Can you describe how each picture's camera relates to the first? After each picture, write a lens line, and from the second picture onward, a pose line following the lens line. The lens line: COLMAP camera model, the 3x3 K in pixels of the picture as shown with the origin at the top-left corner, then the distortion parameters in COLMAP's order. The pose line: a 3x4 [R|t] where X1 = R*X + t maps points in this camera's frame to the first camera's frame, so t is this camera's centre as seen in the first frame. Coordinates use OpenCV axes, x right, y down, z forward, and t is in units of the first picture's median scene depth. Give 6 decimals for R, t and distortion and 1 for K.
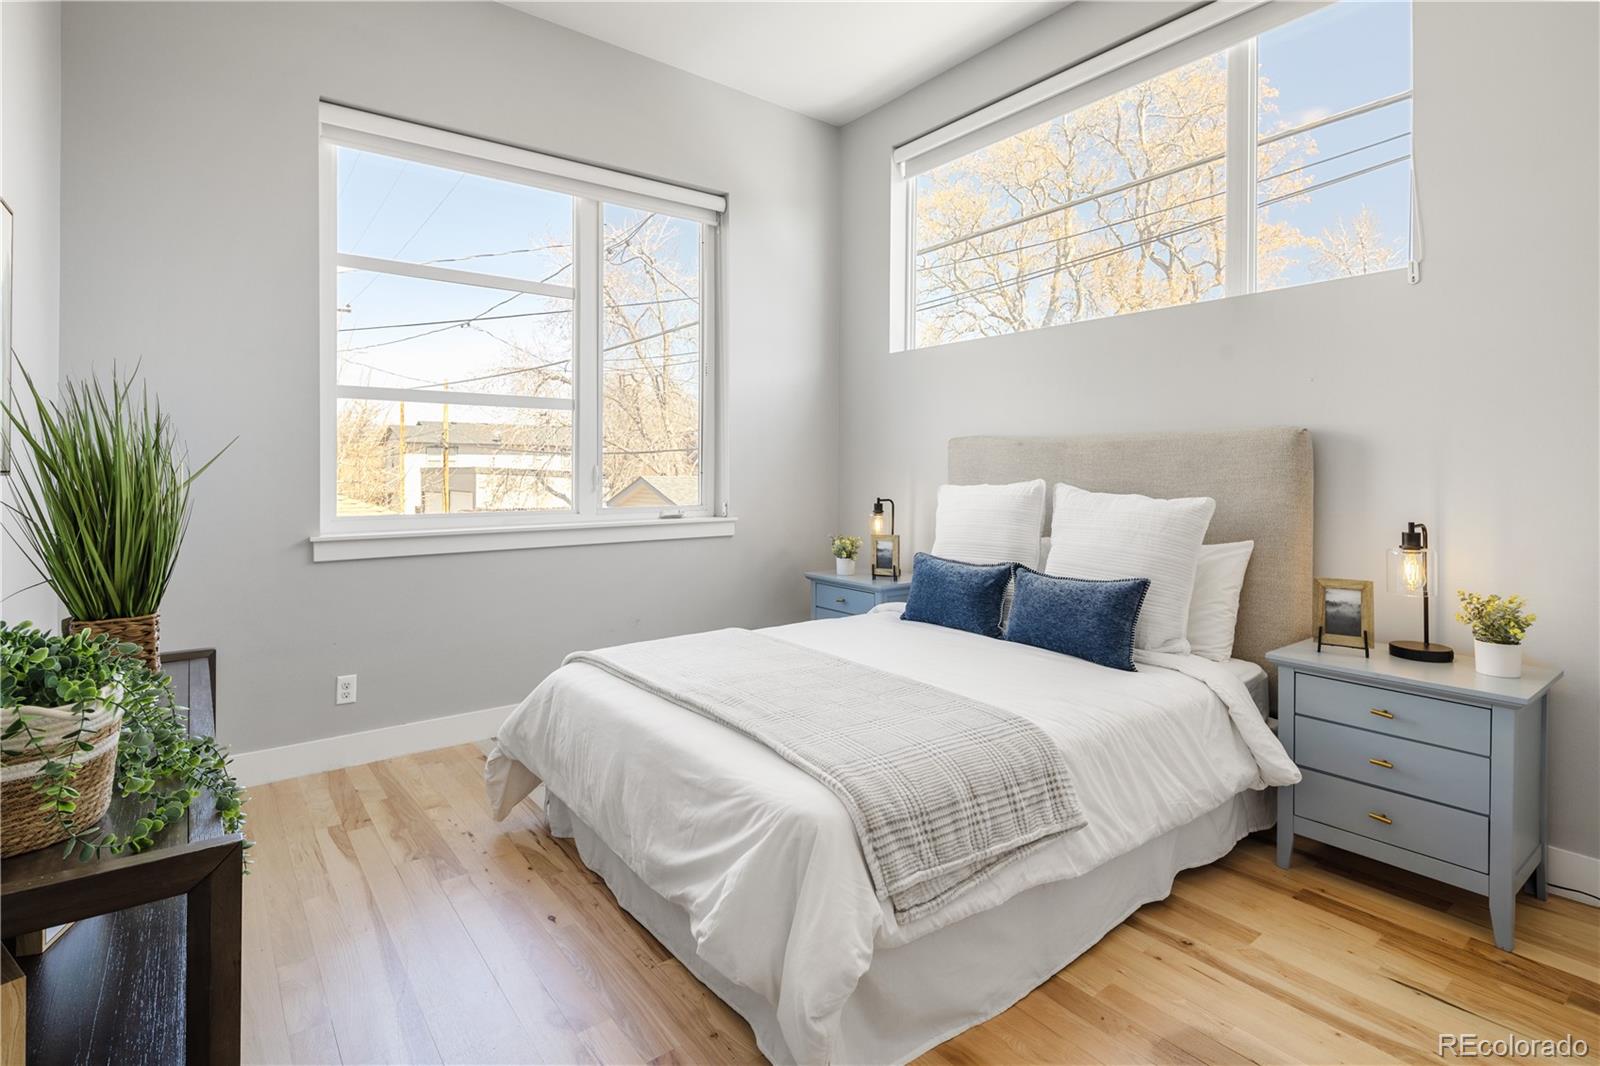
lens RADIAL K [[785.8, 0, 803.3], [0, 785.8, 473.5], [0, 0, 1]] dist [0.007275, -0.005441]
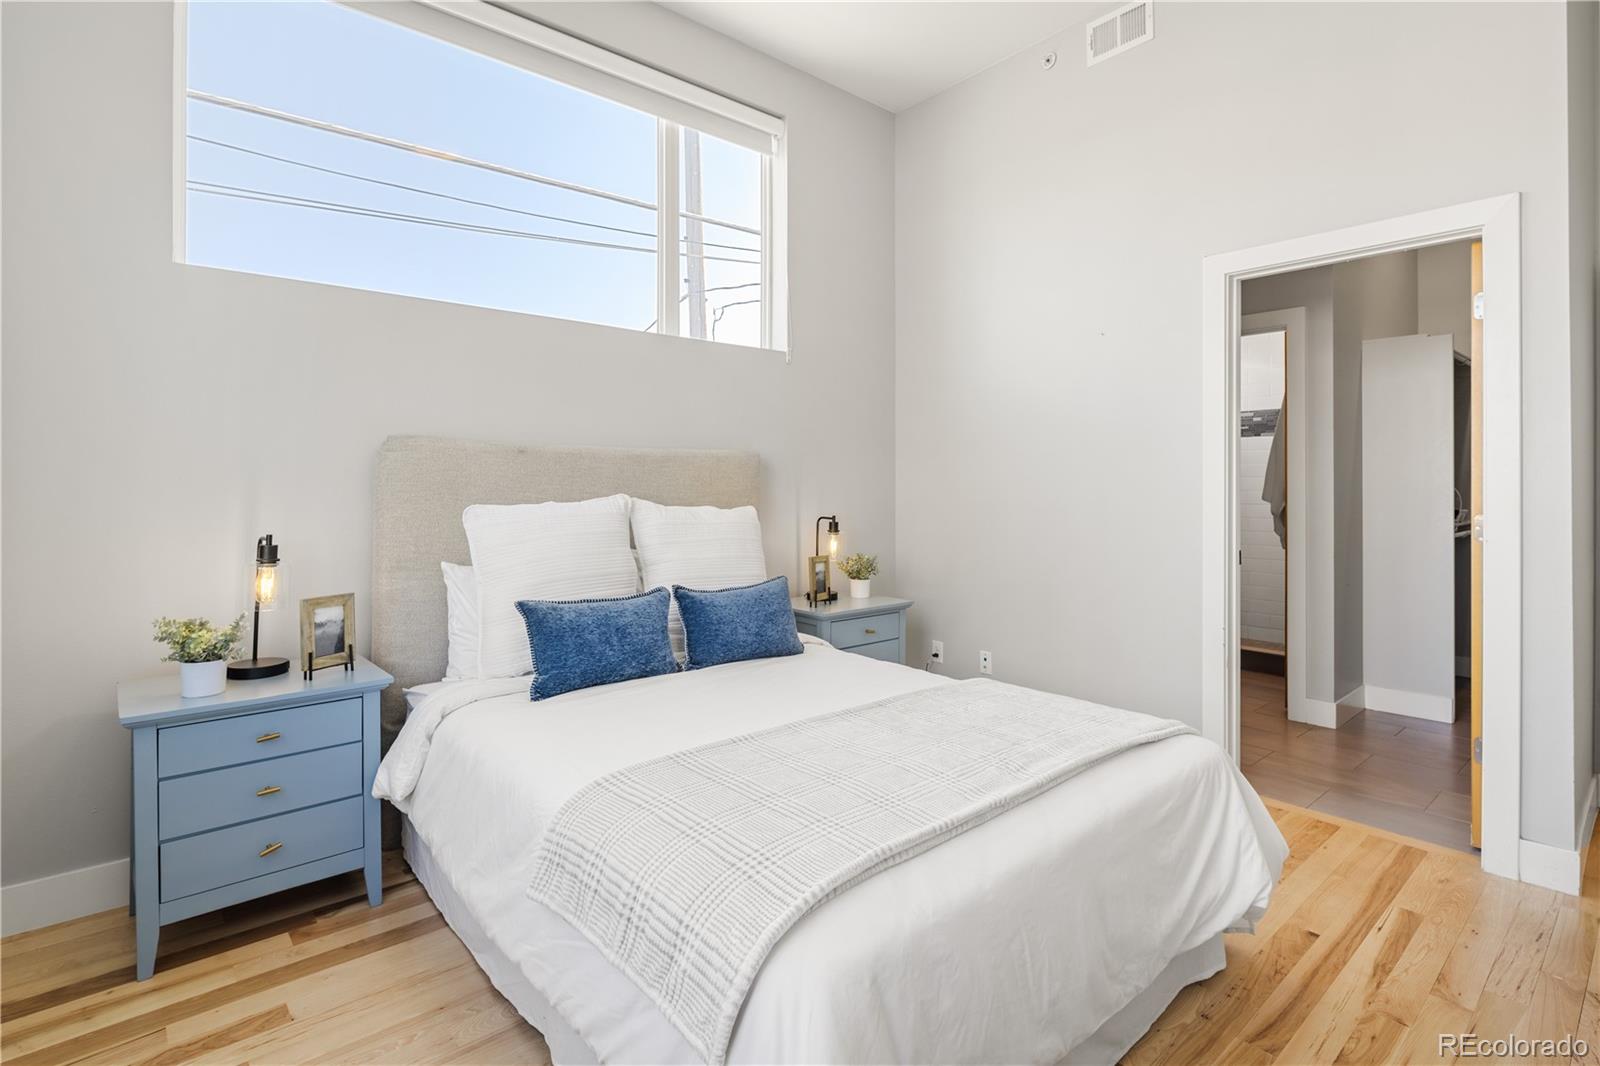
lens RADIAL K [[785.8, 0, 827.7], [0, 785.8, 451.6], [0, 0, 1]] dist [0.007275, -0.005441]
pose [[-0.095321, 0.037833, 0.994727, -0.669081], [0.007800, 0.999275, -0.037259, -0.007022], [-0.995416, 0.004207, -0.095547, 0.934315]]
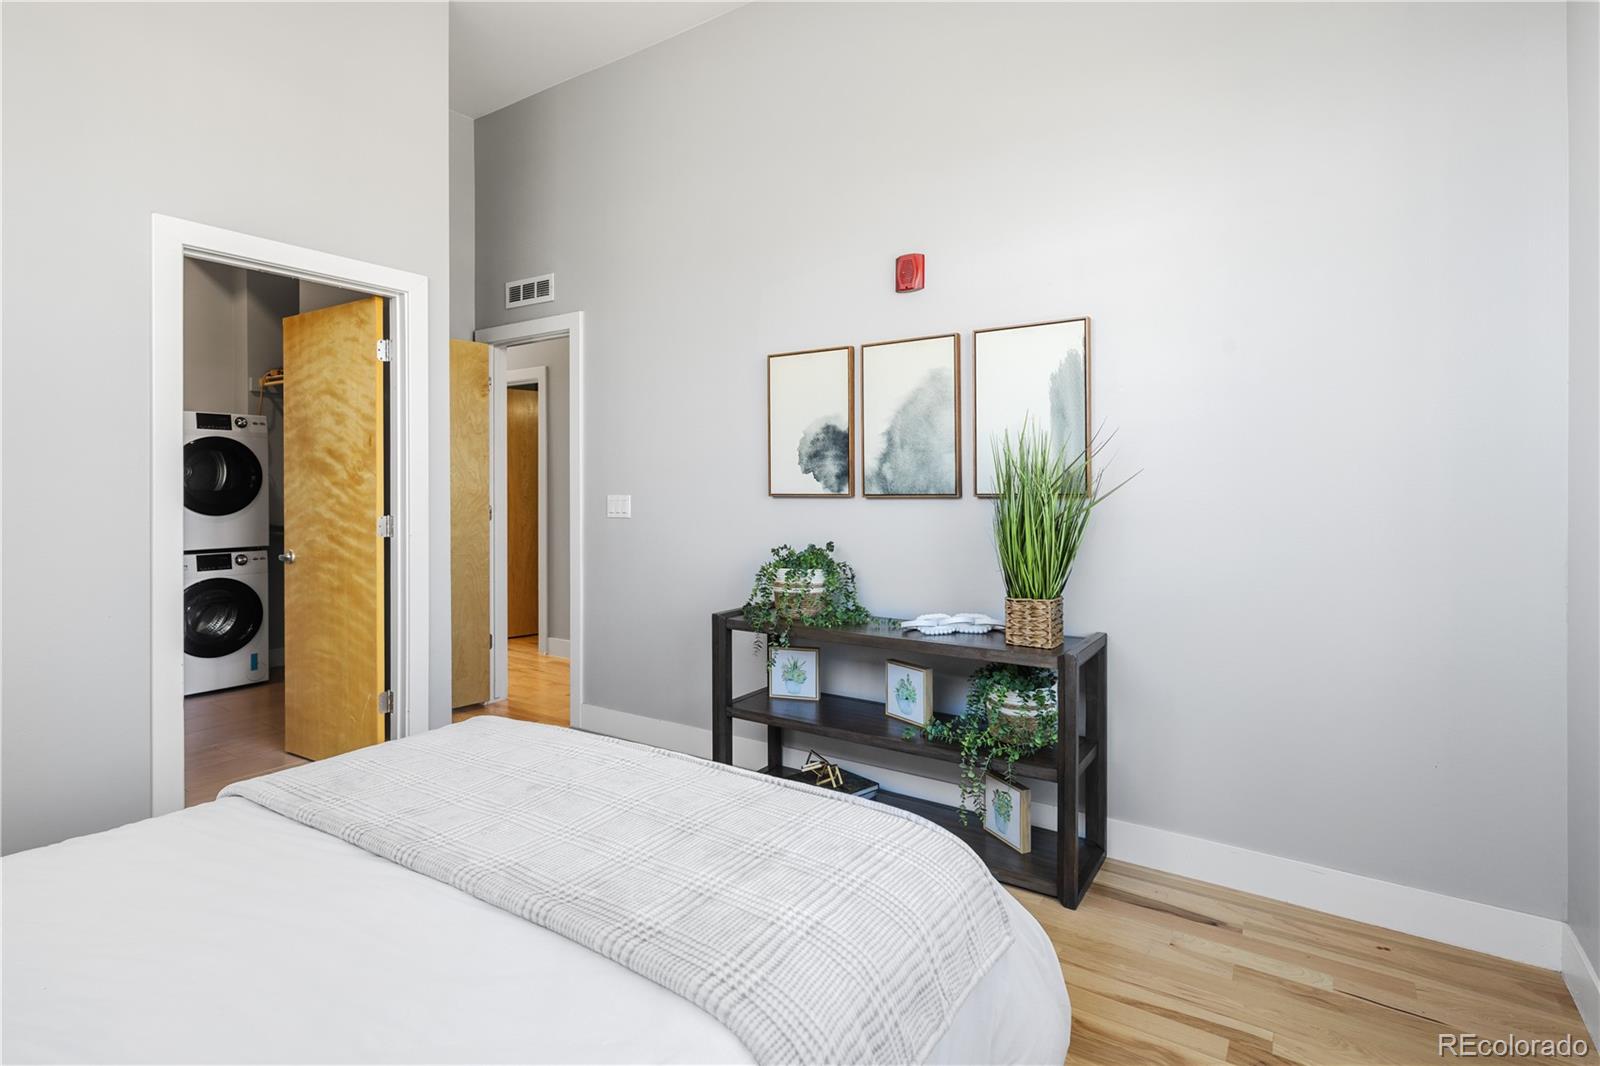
lens RADIAL K [[785.8, 0, 776.7], [0, 785.8, 488.7], [0, 0, 1]] dist [0.007275, -0.005441]
pose [[-0.945488, -0.001067, -0.325655, 0.003799], [-0.001641, 0.999998, 0.001488, -0.008675], [0.325653, 0.001941, -0.945487, 1.360799]]
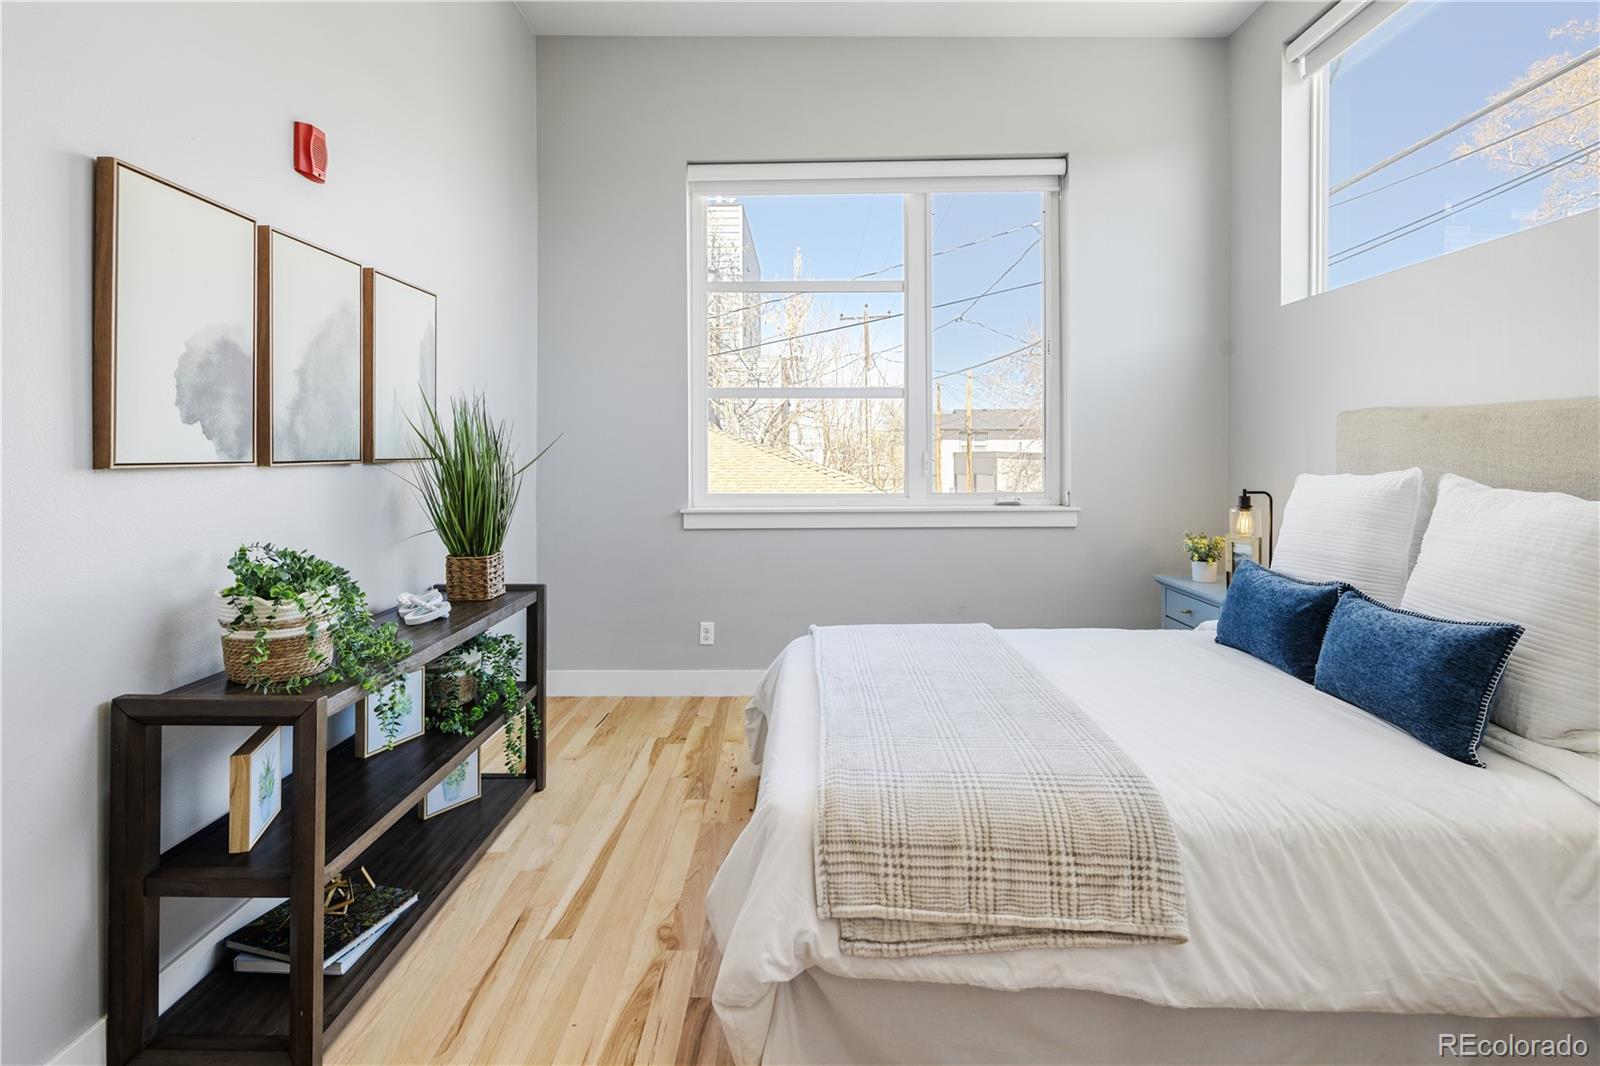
lens RADIAL K [[785.8, 0, 788.9], [0, 785.8, 454.5], [0, 0, 1]] dist [0.007275, -0.005441]
pose [[0.787863, -0.003534, -0.615840, 0.318584], [0.001225, 0.999991, -0.004170, -0.002392], [0.615849, 0.002531, 0.787860, 0.117604]]
